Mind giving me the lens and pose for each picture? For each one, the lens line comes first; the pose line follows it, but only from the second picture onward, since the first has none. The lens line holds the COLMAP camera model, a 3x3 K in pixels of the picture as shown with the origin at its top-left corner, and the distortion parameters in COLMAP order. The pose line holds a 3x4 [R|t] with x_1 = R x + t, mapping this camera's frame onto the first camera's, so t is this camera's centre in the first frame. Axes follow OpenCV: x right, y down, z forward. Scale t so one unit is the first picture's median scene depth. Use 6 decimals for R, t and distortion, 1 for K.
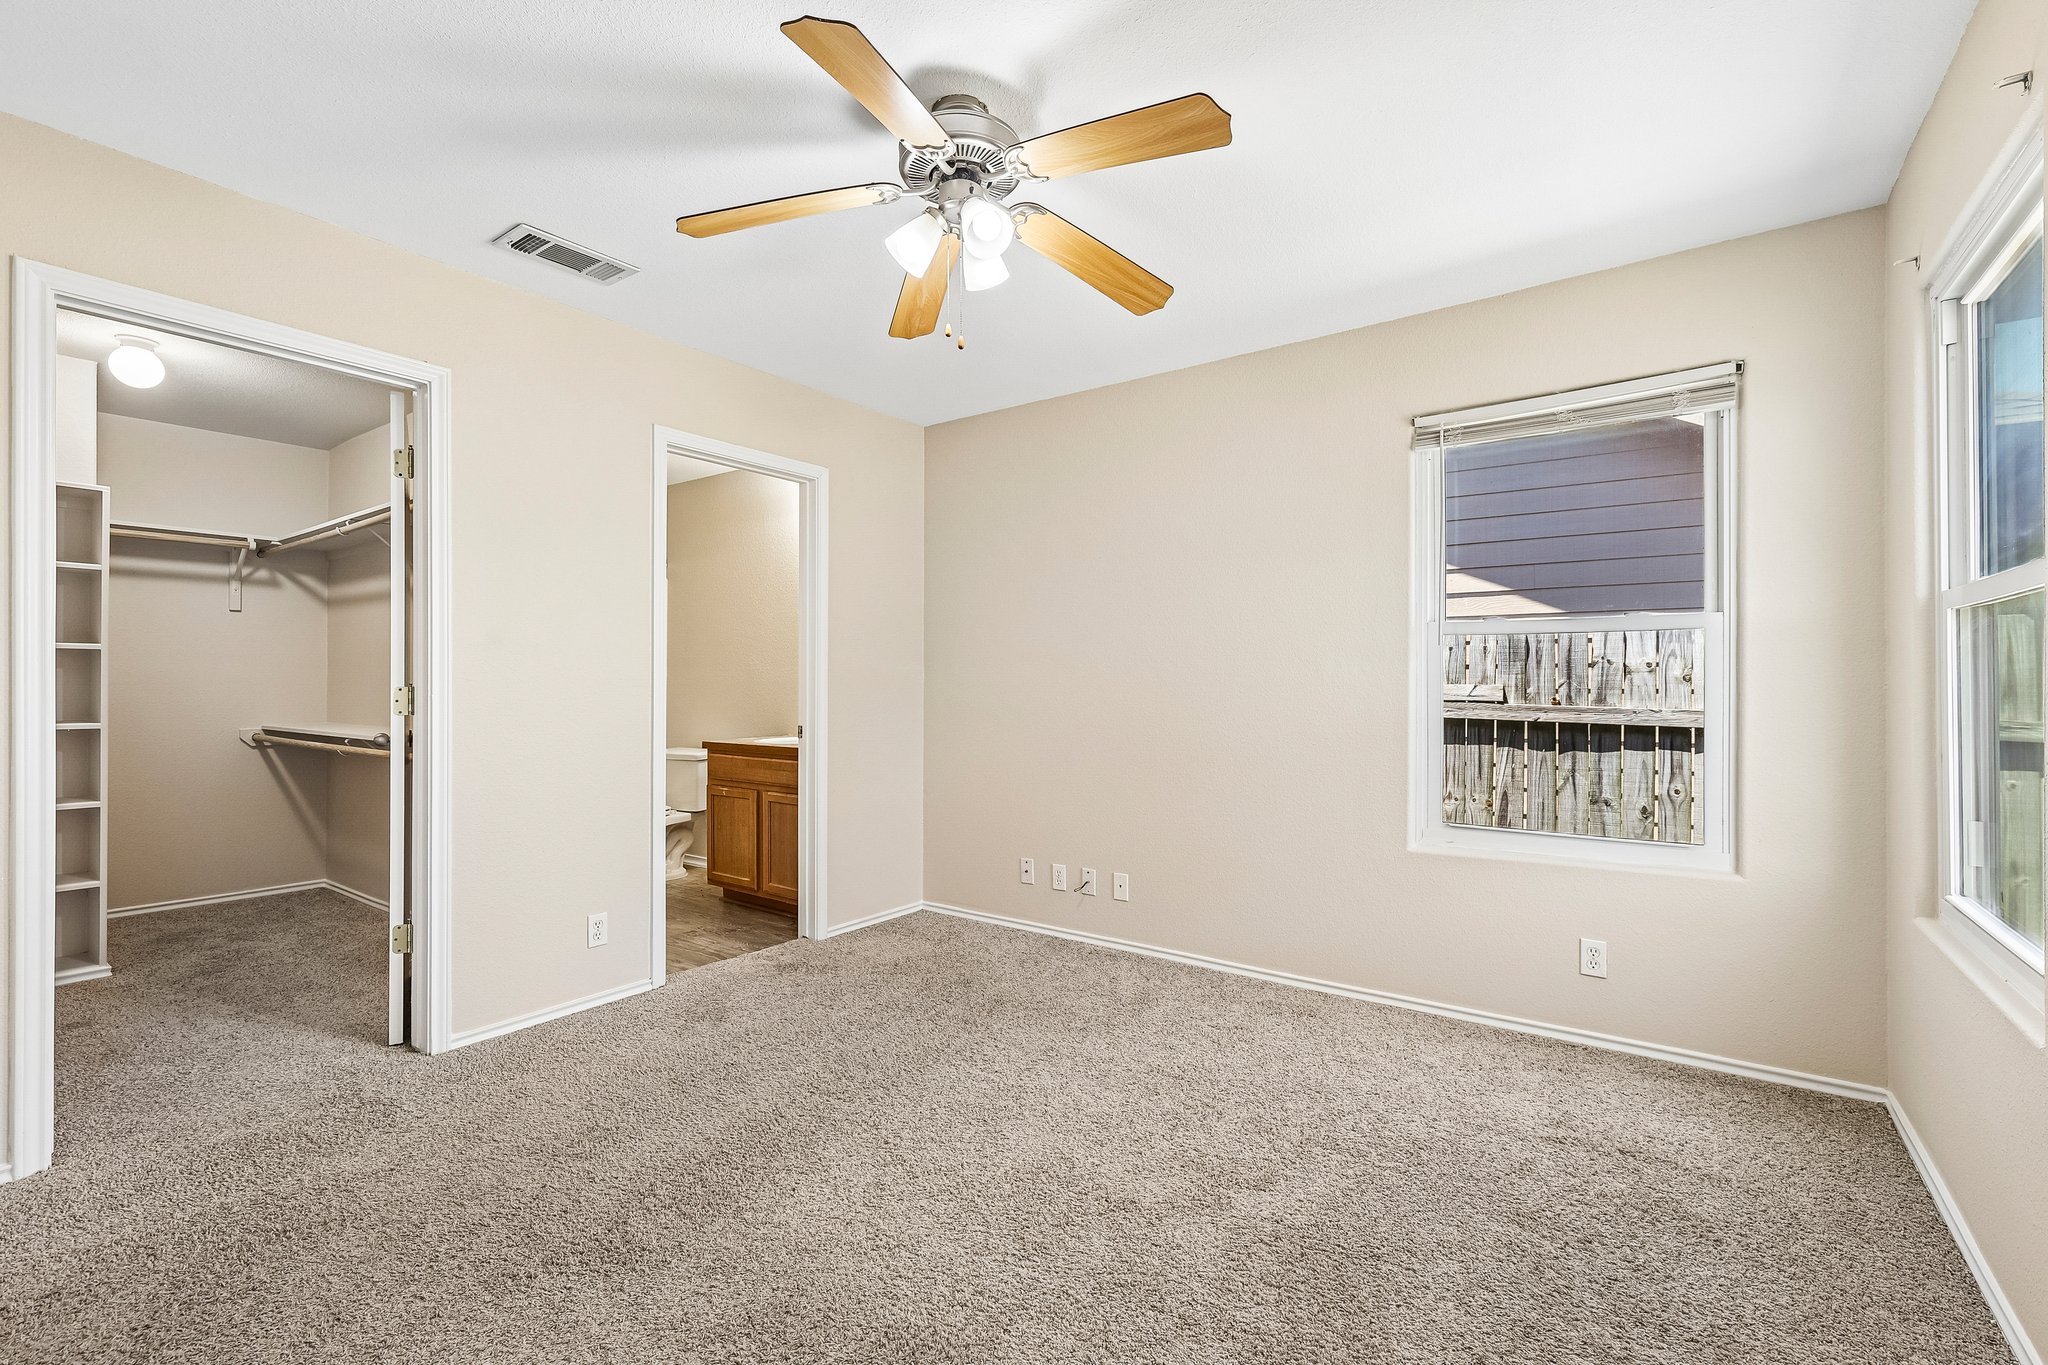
lens RADIAL K [[880.6, 0, 1034.7], [0, 880.6, 681.4], [0, 0, 1]] dist [-0.000386, 0.000294]
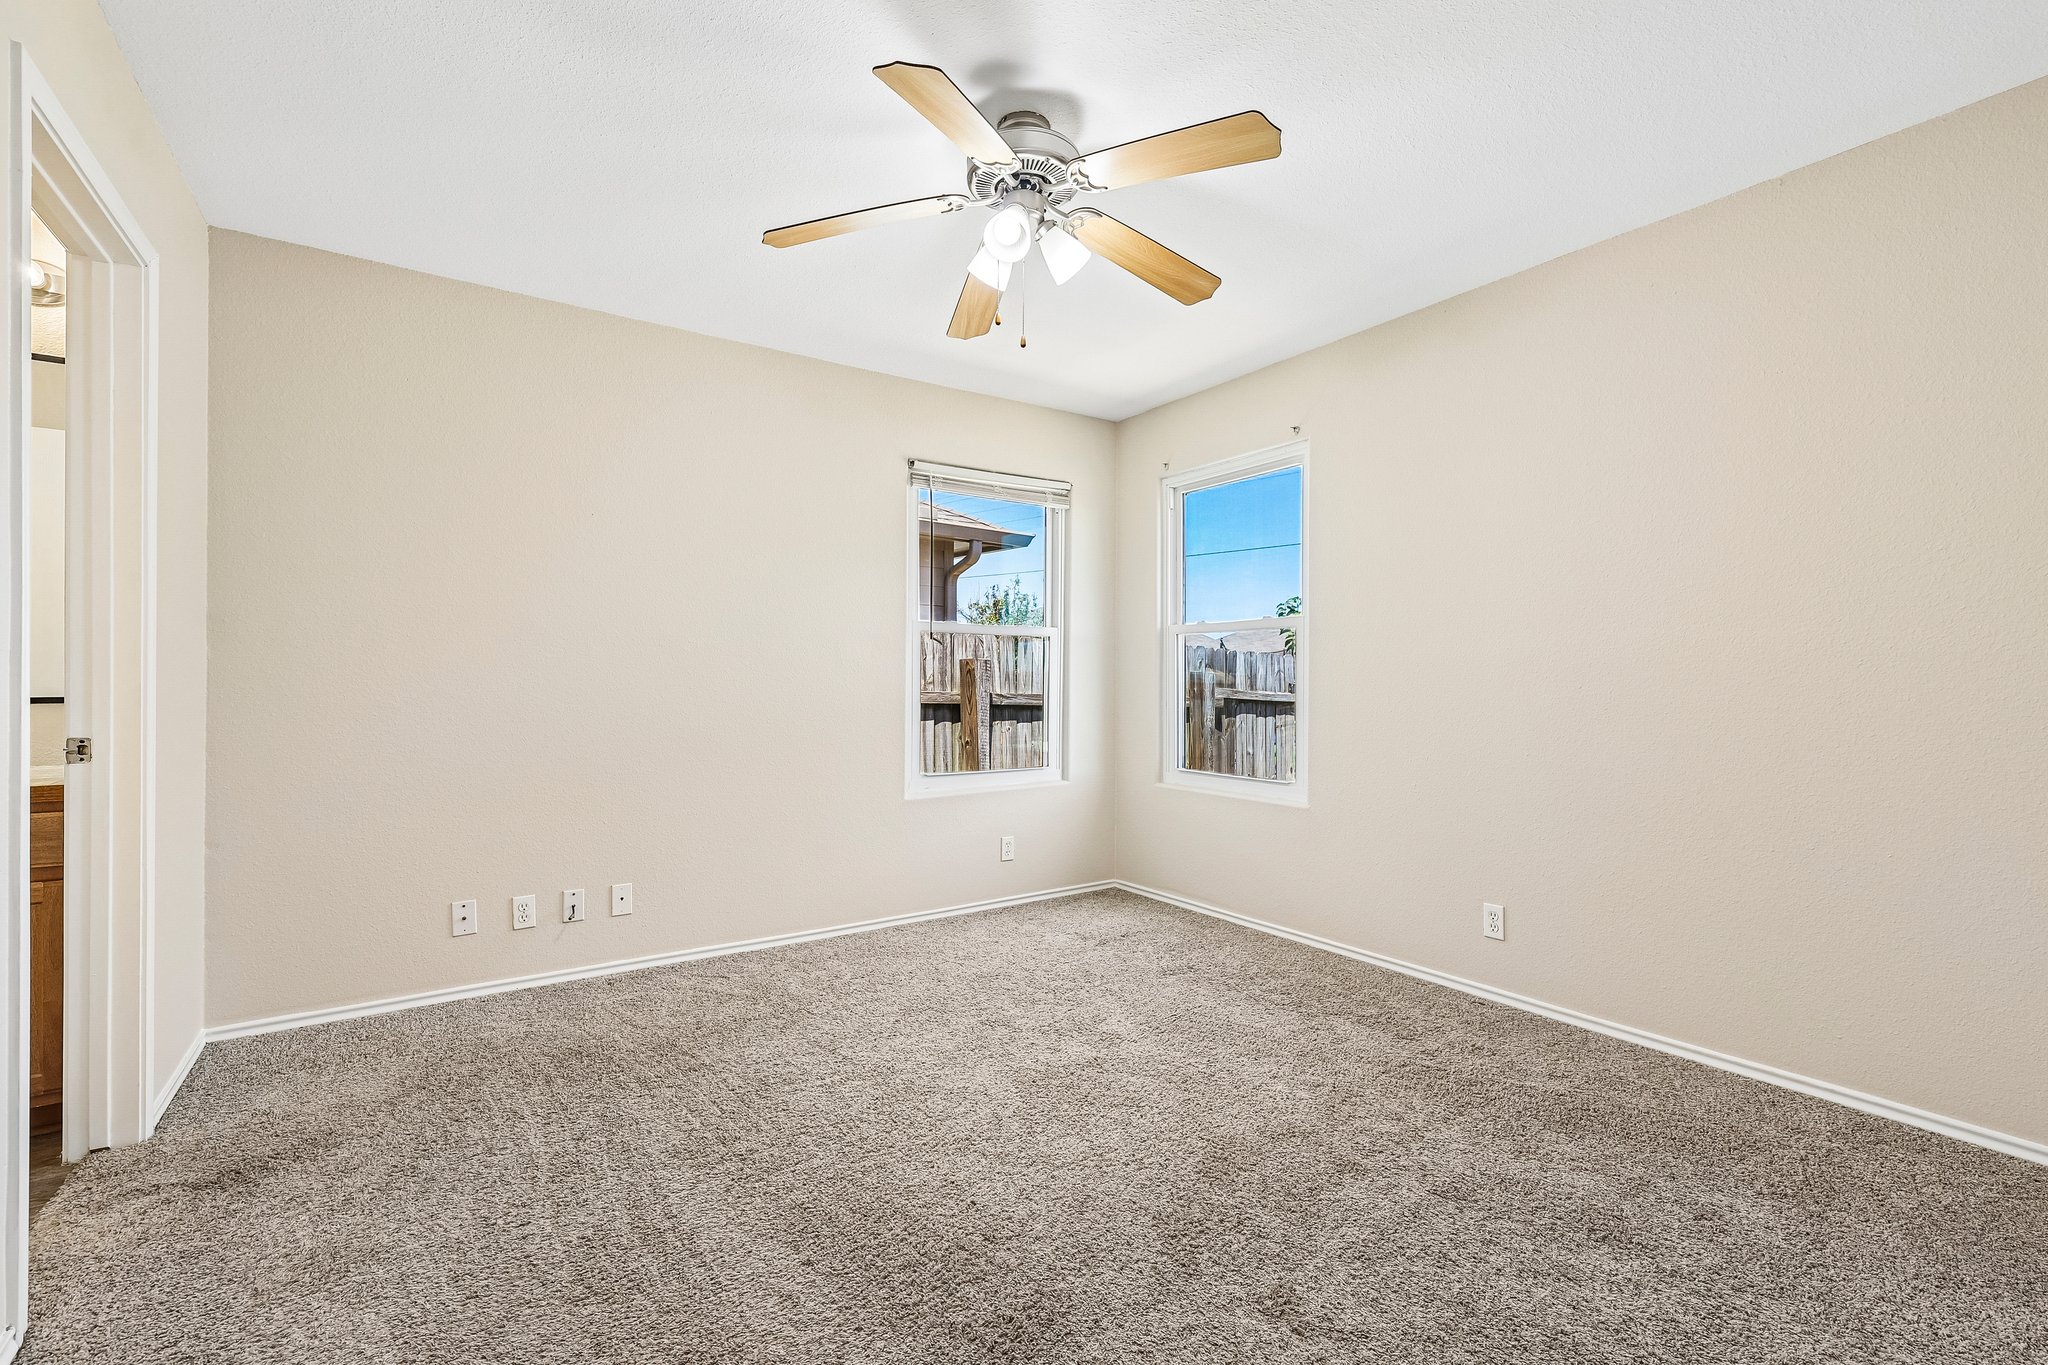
lens RADIAL K [[880.6, 0, 1031.8], [0, 880.6, 684.4], [0, 0, 1]] dist [-0.000386, 0.000294]
pose [[0.328504, -0.001345, 0.944502, -0.742716], [-0.005280, 0.999981, 0.003261, 0.021962], [-0.944488, -0.006058, 0.328491, 0.428667]]
